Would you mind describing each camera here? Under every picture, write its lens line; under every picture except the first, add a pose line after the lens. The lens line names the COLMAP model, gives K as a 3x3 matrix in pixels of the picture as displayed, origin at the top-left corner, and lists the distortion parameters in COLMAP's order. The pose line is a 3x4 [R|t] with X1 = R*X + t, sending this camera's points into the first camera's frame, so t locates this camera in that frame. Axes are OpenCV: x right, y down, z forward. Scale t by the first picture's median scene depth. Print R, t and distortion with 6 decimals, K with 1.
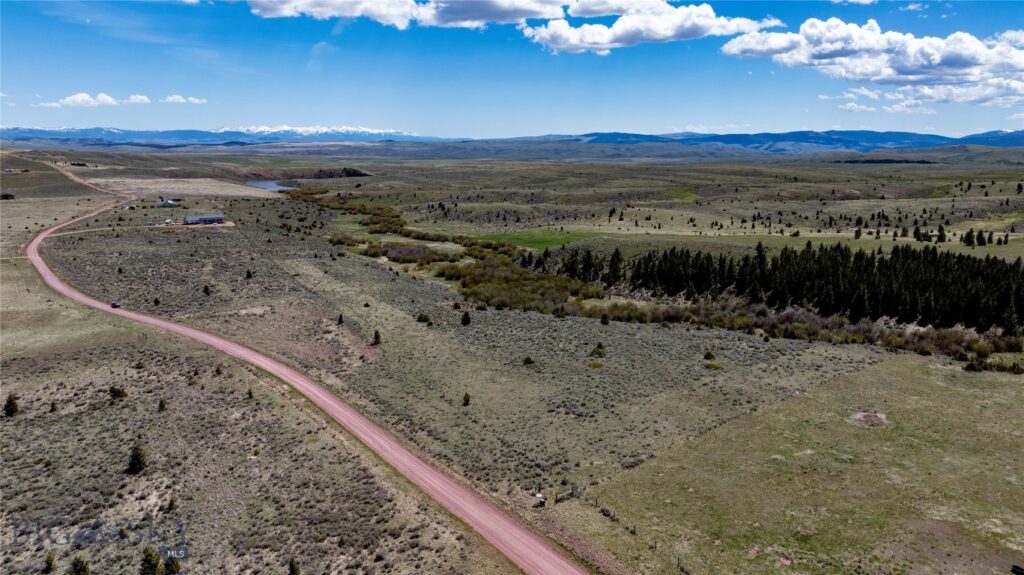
lens RADIAL K [[719.3, 0, 522.0], [0, 719.3, 268.7], [0, 0, 1]] dist [-0.016795, -0.009930]
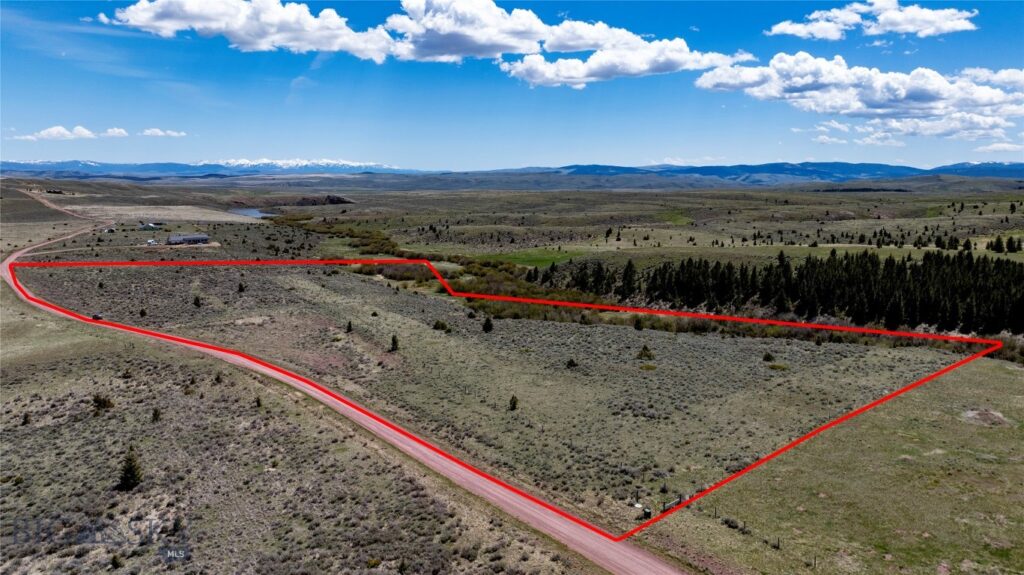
lens RADIAL K [[719.2, 0, 512.0], [0, 719.2, 287.5], [0, 0, 1]] dist [-0.032025, 0.023620]
pose [[0.999814, -0.011217, 0.015693, -0.067077], [0.011544, 0.999715, -0.020910, 0.045762], [-0.015454, 0.021087, 0.999658, 0.102970]]
